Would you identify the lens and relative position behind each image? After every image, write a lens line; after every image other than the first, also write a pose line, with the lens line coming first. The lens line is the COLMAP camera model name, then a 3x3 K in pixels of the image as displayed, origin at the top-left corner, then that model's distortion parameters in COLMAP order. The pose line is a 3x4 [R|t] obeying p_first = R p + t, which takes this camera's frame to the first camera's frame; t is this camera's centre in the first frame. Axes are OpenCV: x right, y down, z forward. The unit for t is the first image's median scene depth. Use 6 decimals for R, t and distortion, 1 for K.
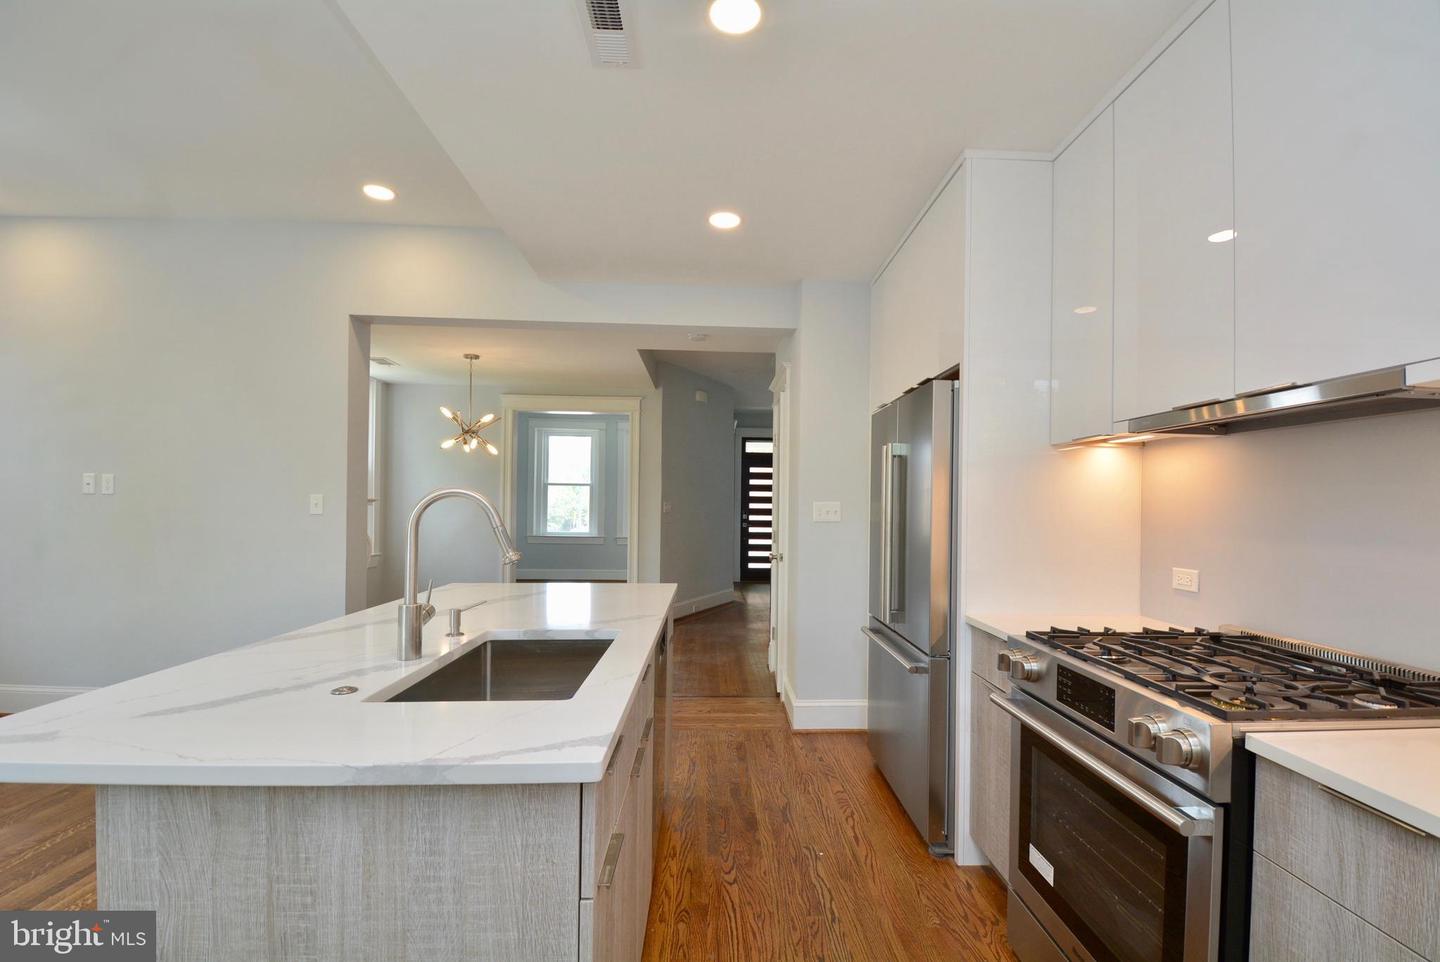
lens RADIAL K [[629.3, 0, 737.5], [0, 629.3, 500.9], [0, 0, 1]] dist [0.013008, -0.018651]
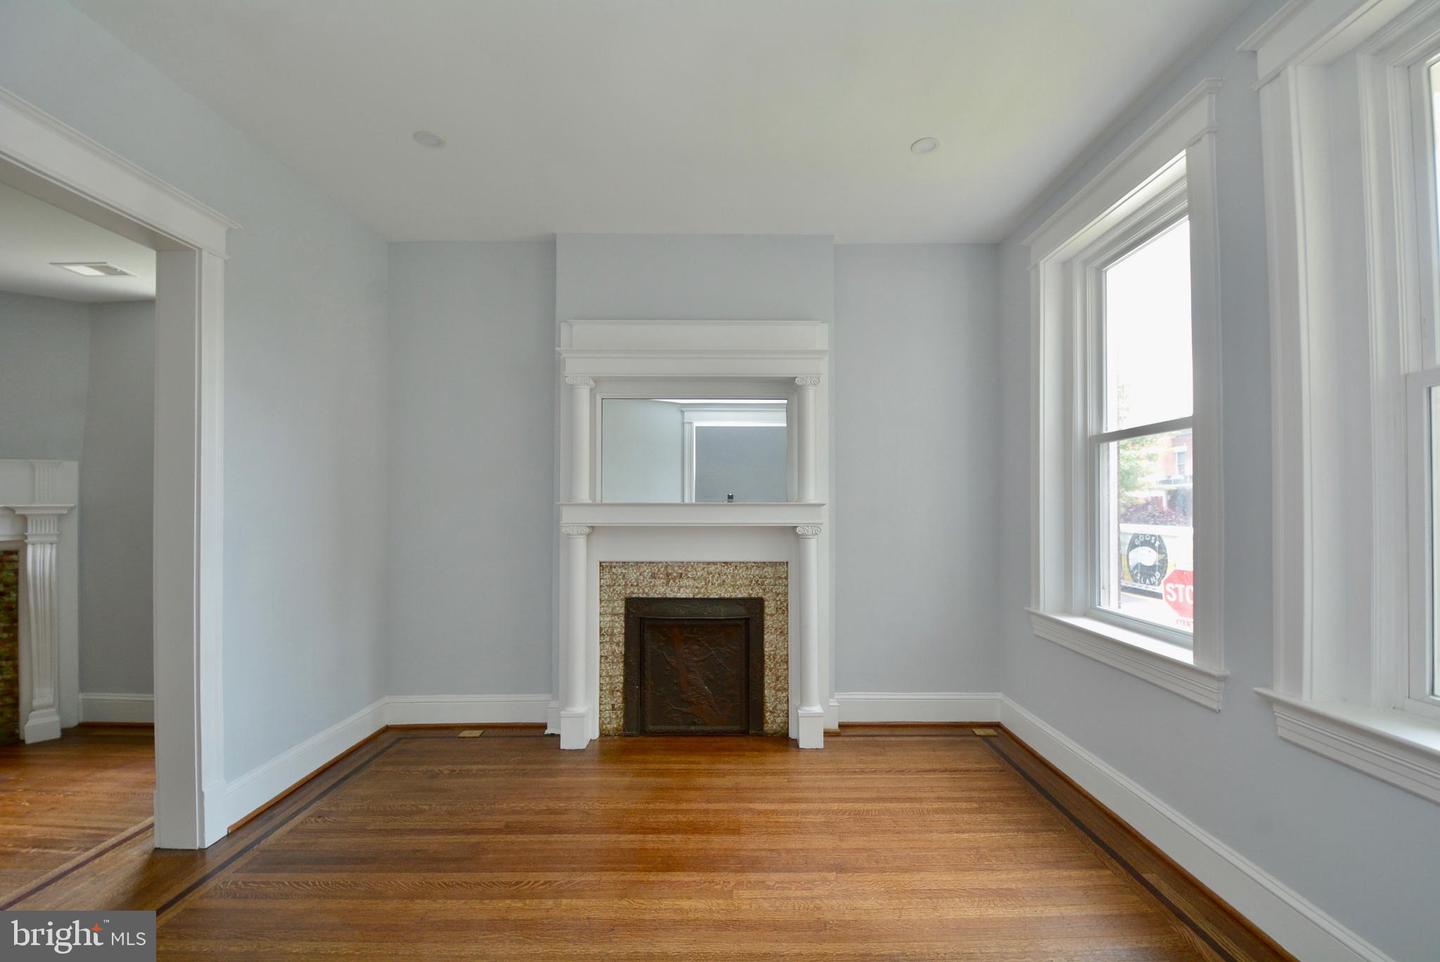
lens RADIAL K [[648.3, 0, 739.2], [0, 648.3, 499.7], [0, 0, 1]] dist [0.013490, -0.020017]
pose [[-0.042045, -0.019649, -0.998922, -0.003119], [0.010114, 0.999747, -0.020091, 0.004656], [0.999065, -0.010948, -0.041836, 0.852422]]
